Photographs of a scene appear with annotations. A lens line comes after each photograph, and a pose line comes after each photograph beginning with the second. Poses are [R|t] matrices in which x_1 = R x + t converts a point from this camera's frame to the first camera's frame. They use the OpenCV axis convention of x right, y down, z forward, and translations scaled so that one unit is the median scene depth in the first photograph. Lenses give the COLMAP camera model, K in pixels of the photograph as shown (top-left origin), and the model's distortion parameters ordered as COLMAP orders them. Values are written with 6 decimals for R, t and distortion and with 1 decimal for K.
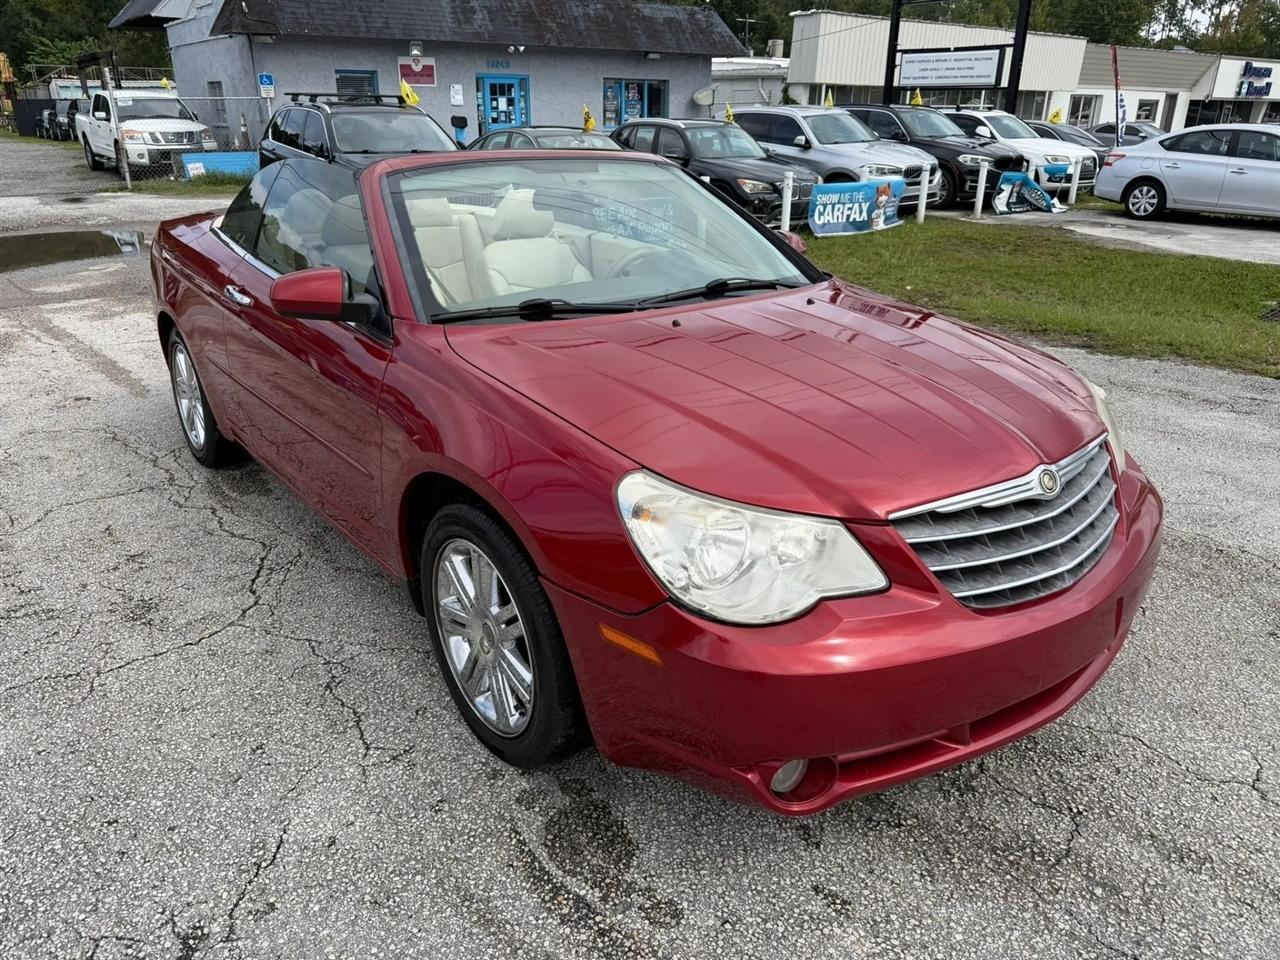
lens RADIAL K [[916.7, 0, 641.6], [0, 916.7, 484.4], [0, 0, 1]] dist [0.009395, -0.015699]
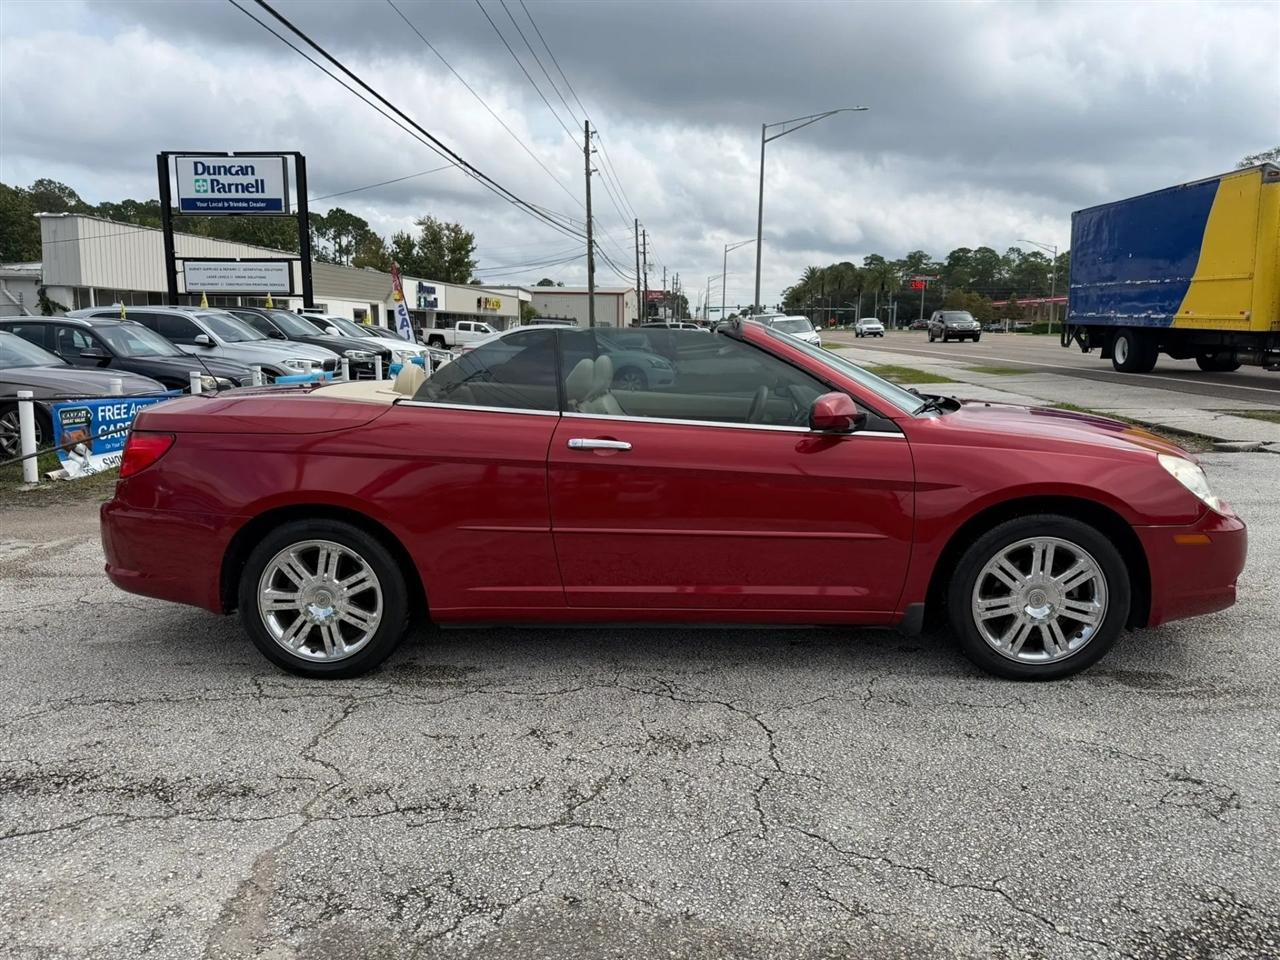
lens RADIAL K [[916.7, 0, 651.5], [0, 916.7, 470.9], [0, 0, 1]] dist [0.009395, -0.015699]
pose [[0.656039, -0.116784, 0.745637, -0.598165], [0.279436, 0.955330, -0.096231, -0.026971], [-0.701091, 0.271489, 0.659367, 0.126194]]
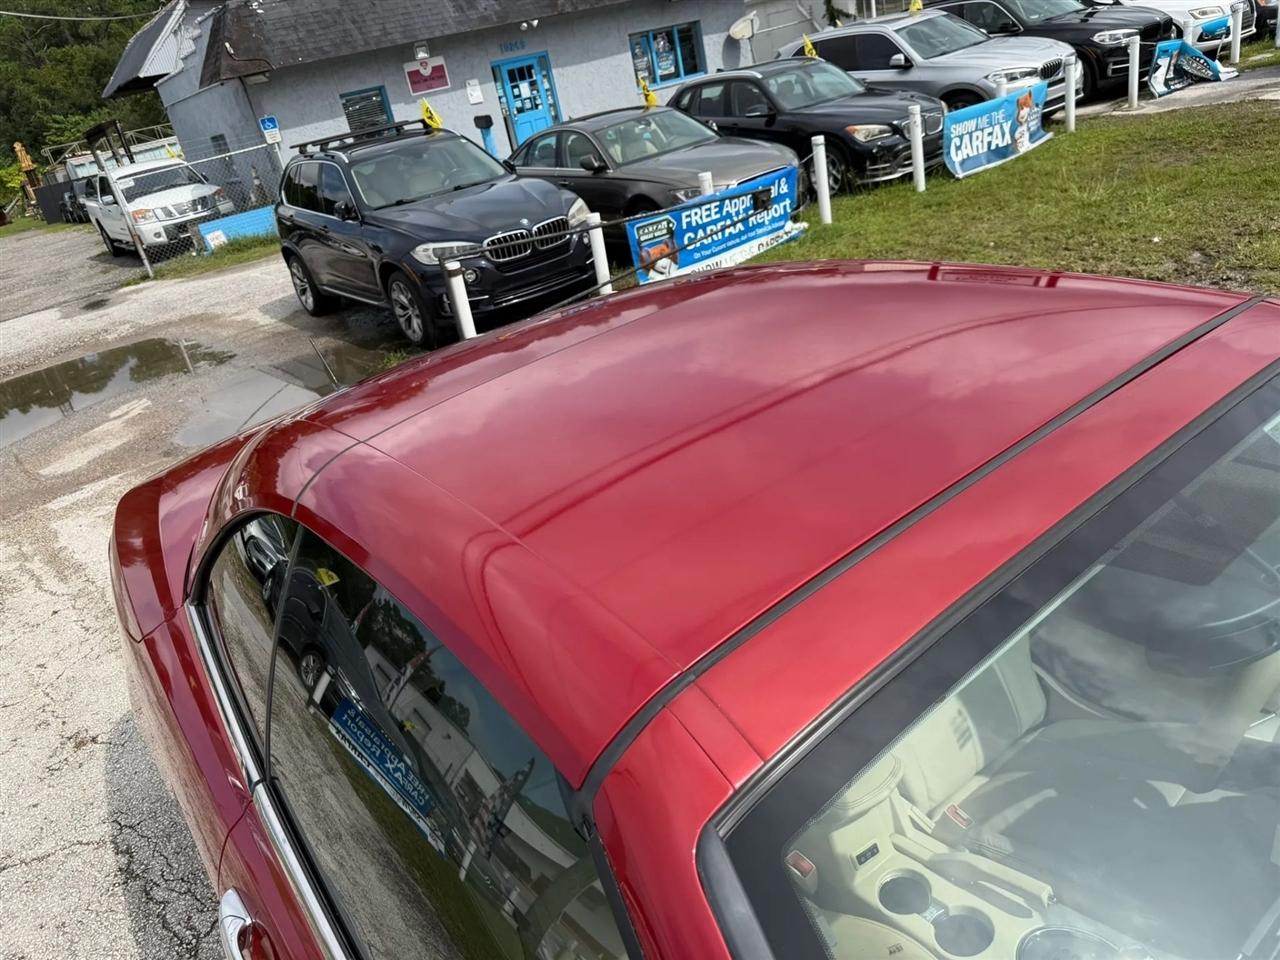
lens RADIAL K [[916.7, 0, 636.0], [0, 916.7, 485.9], [0, 0, 1]] dist [0.009395, -0.015699]
pose [[0.979090, -0.181488, -0.091892, -0.113921], [0.186085, 0.981541, 0.044146, -0.188826], [0.082184, -0.060323, 0.994790, 0.331728]]
